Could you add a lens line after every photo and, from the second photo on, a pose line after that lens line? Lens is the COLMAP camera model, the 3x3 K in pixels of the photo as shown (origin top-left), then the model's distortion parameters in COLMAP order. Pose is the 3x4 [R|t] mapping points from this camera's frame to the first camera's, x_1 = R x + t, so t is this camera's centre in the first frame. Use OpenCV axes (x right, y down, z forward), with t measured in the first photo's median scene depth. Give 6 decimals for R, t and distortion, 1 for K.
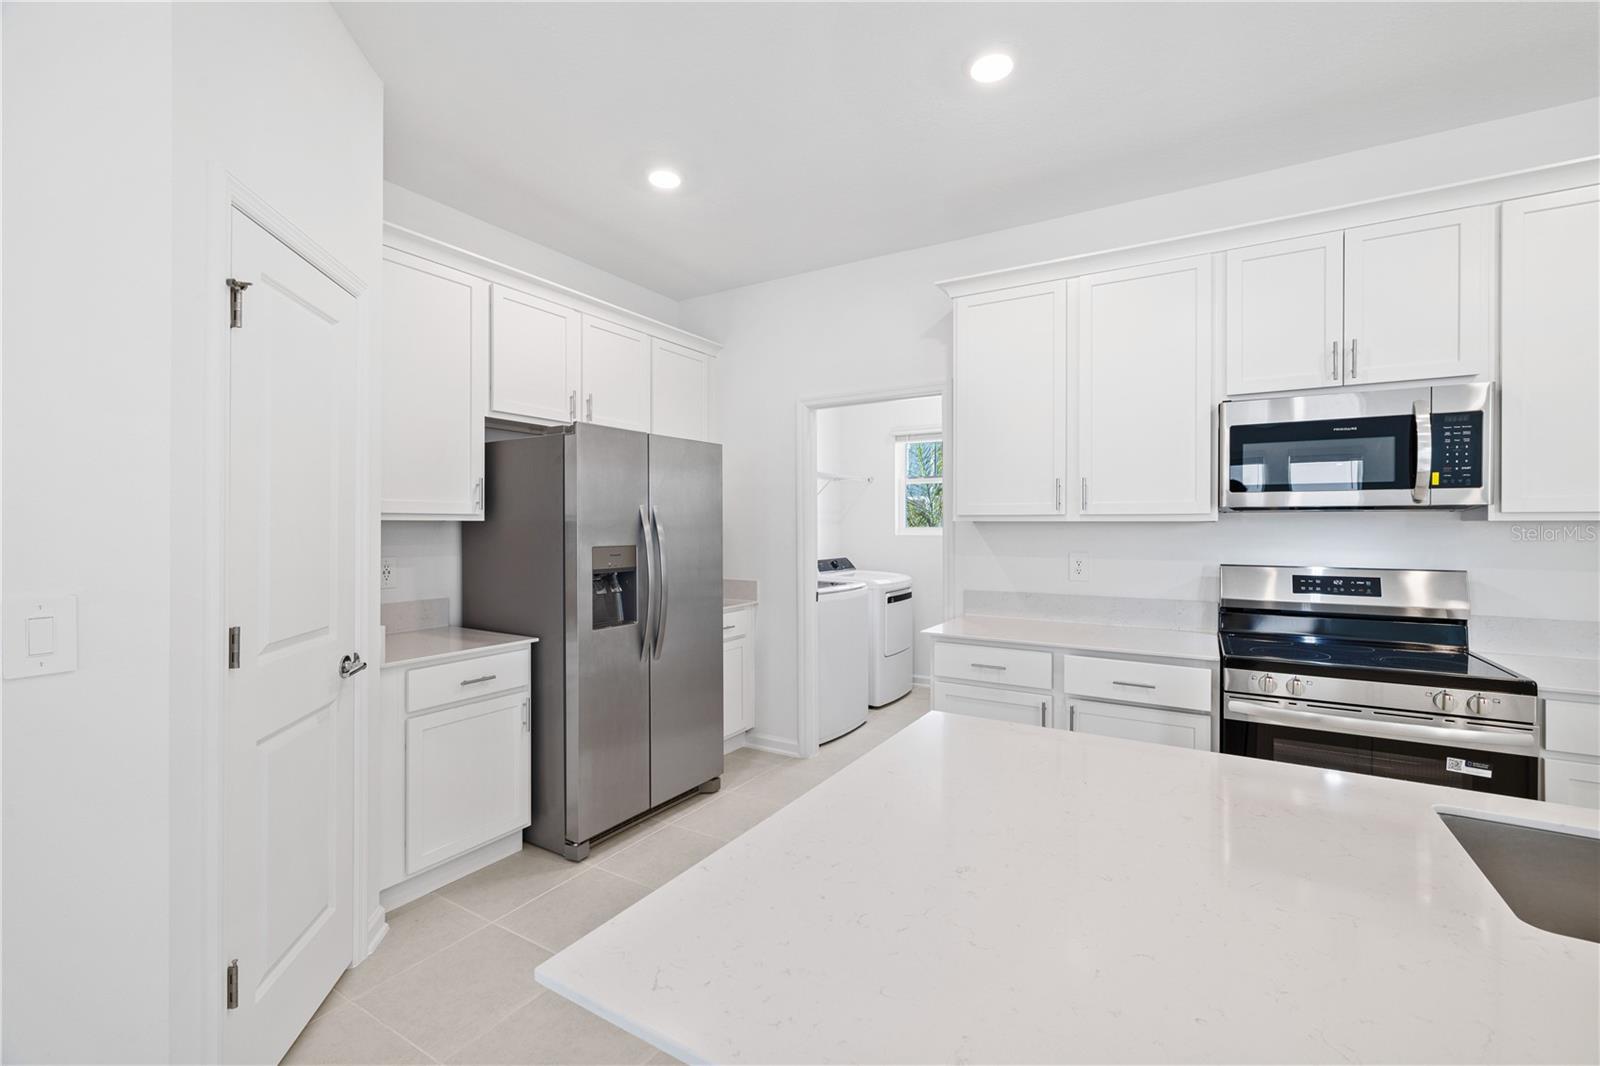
lens RADIAL K [[661.4, 0, 800.0], [0, 661.4, 533.0], [0, 0, 1]] dist [-0.026713, 0.000070]
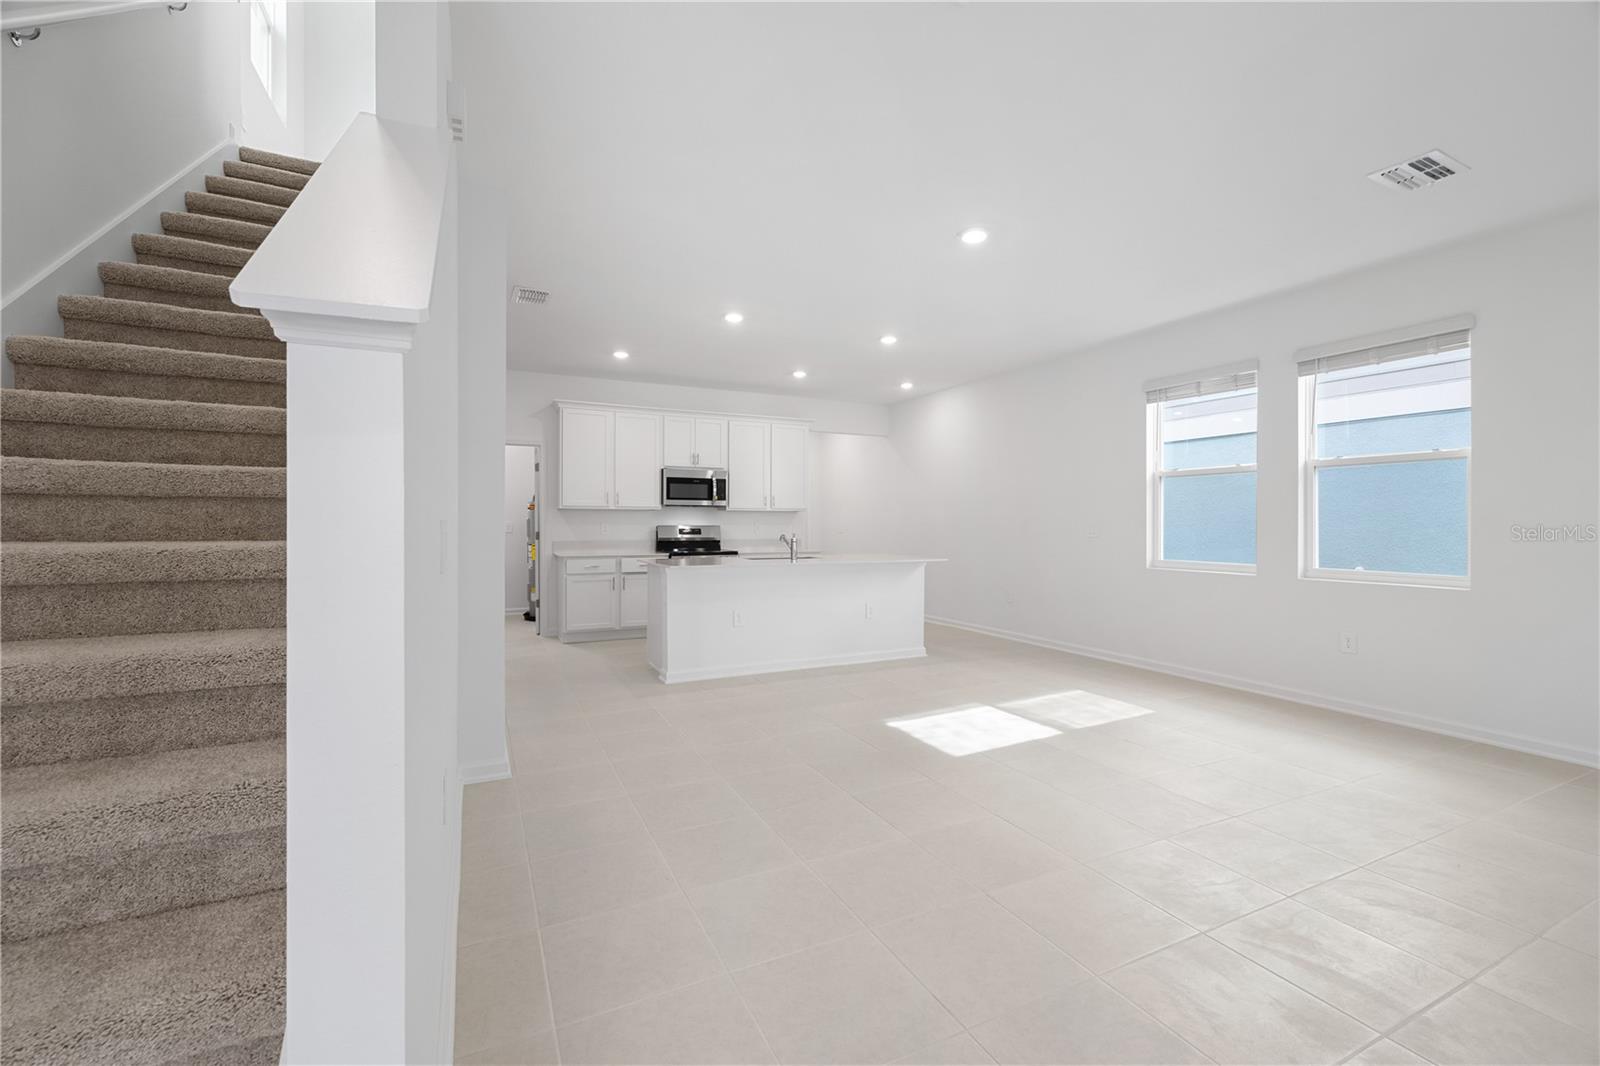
lens RADIAL K [[690.5, 0, 796.4], [0, 690.5, 521.5], [0, 0, 1]] dist [-0.001400, -0.000125]
pose [[0.544274, -0.001588, 0.838906, -1.474630], [0.004107, 0.999991, -0.000772, 0.035660], [-0.838898, 0.003866, 0.544275, -1.068549]]
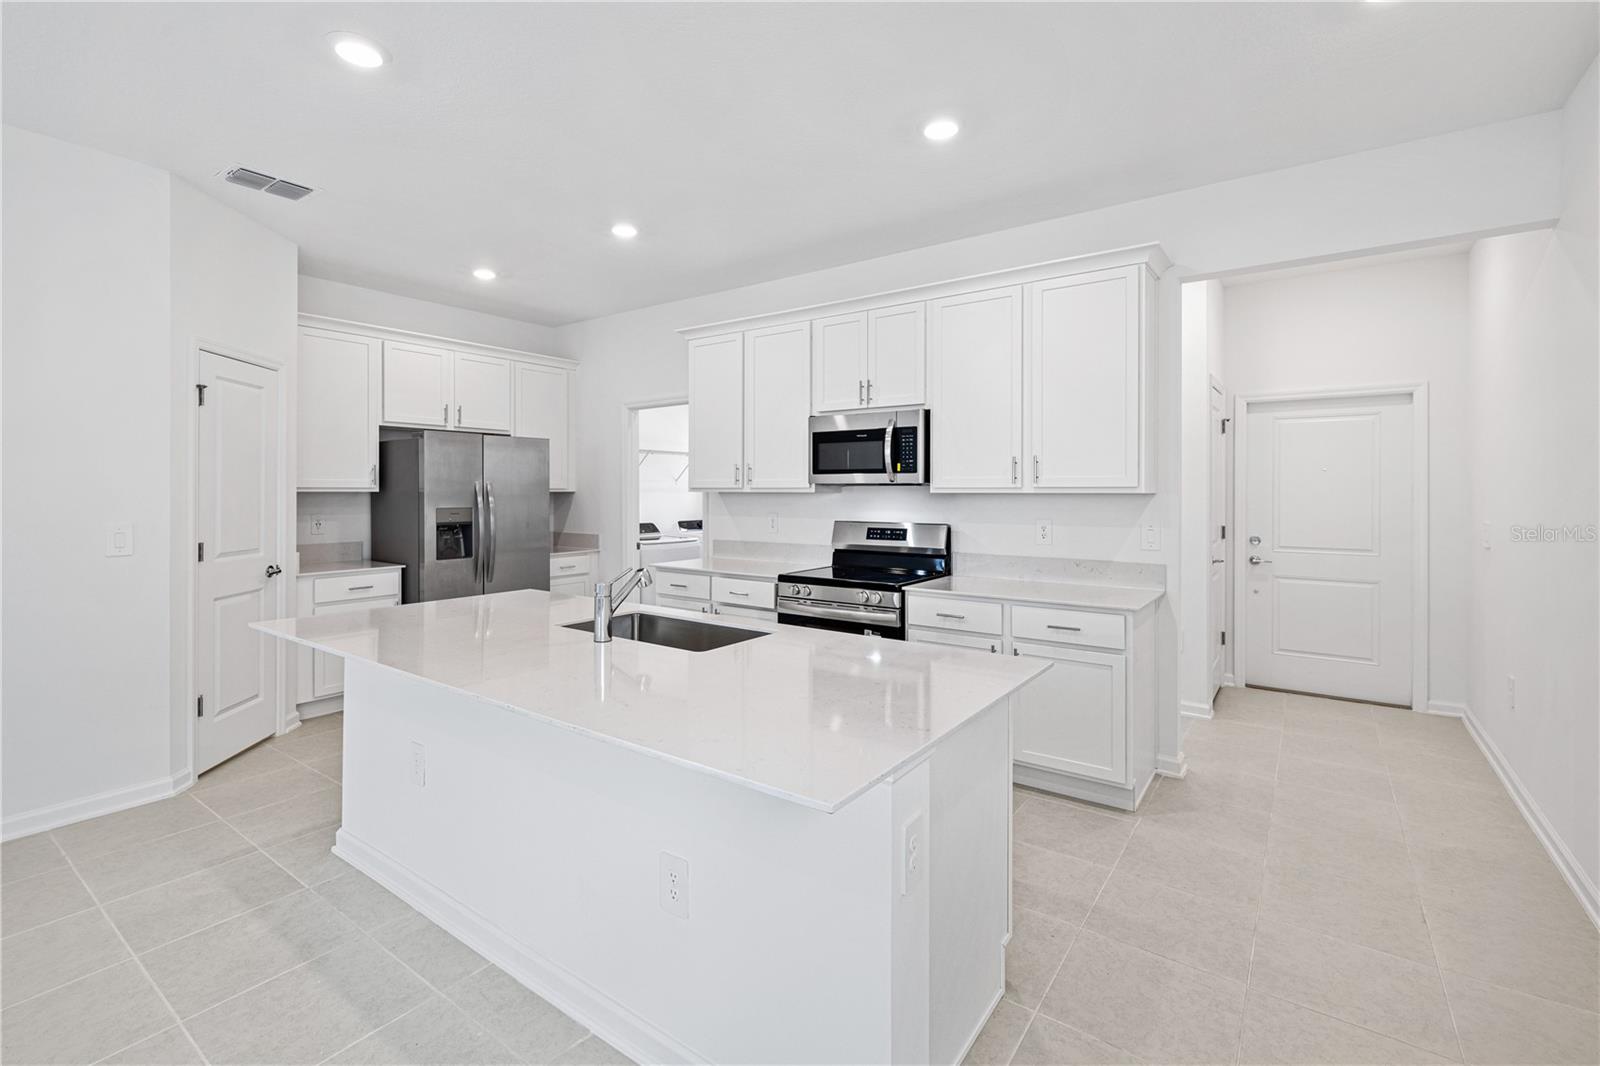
lens RADIAL K [[690.5, 0, 796.4], [0, 690.5, 521.5], [0, 0, 1]] dist [-0.001400, -0.000125]
pose [[0.997472, 0.003374, -0.070979, 0.682574], [-0.001231, 0.999543, 0.030218, 0.000795], [0.071049, -0.030054, 0.997020, -0.618304]]
